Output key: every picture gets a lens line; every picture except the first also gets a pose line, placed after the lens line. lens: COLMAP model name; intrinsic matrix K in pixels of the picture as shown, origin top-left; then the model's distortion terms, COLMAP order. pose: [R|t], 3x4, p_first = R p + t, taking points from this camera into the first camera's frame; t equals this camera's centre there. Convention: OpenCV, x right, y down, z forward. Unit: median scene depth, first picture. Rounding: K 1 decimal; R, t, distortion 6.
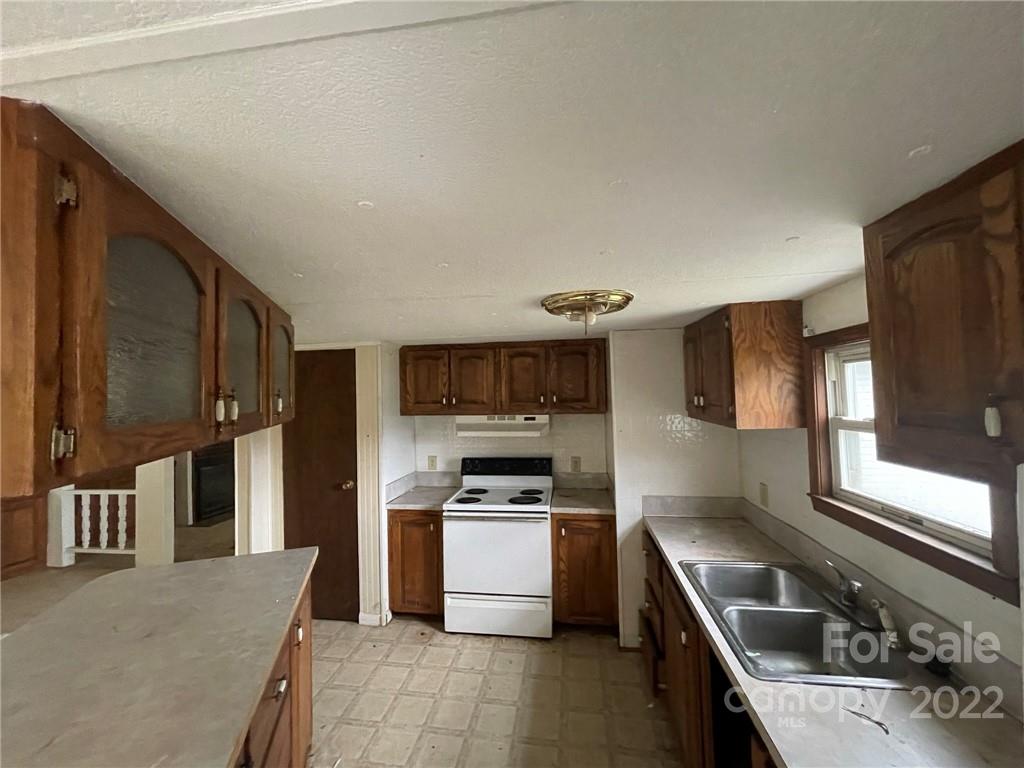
lens RADIAL K [[414.9, 0, 507.9], [0, 414.9, 379.9], [0, 0, 1]] dist [-0.000442, -0.000287]
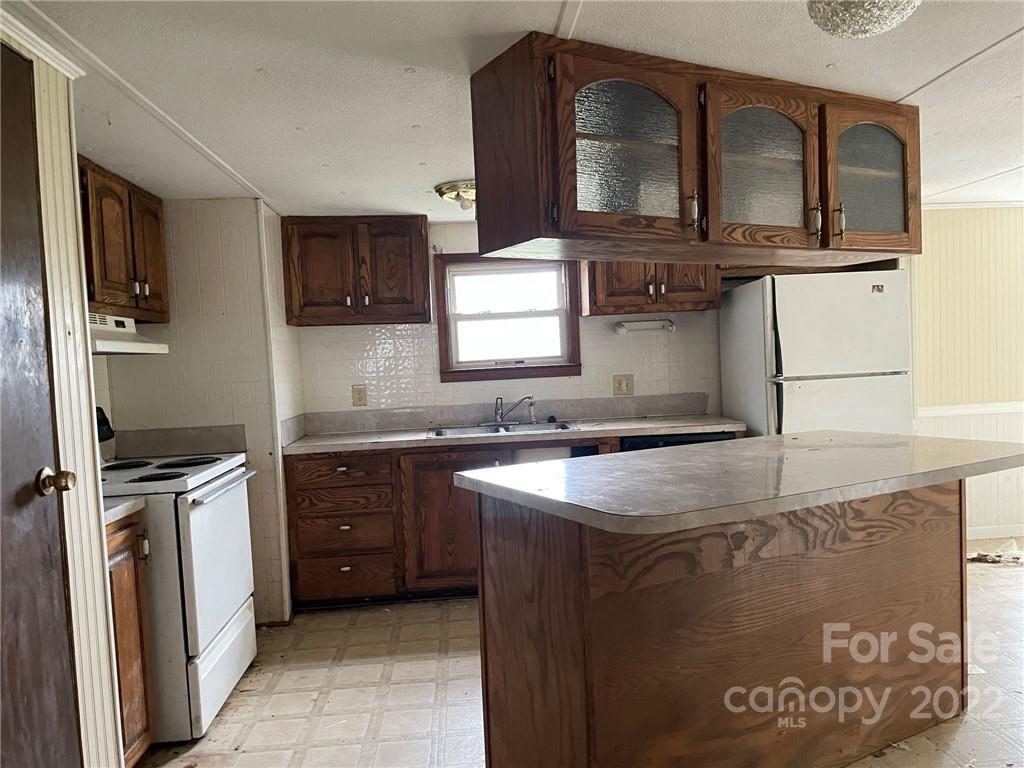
lens RADIAL K [[788.1, 0, 513.6], [0, 788.1, 386.1], [0, 0, 1]] dist [0.043562, -0.026387]
pose [[-0.223164, -0.001877, 0.974779, -1.495807], [0.019604, 0.999787, 0.006413, 0.256379], [-0.974584, 0.020541, -0.223080, 1.102593]]
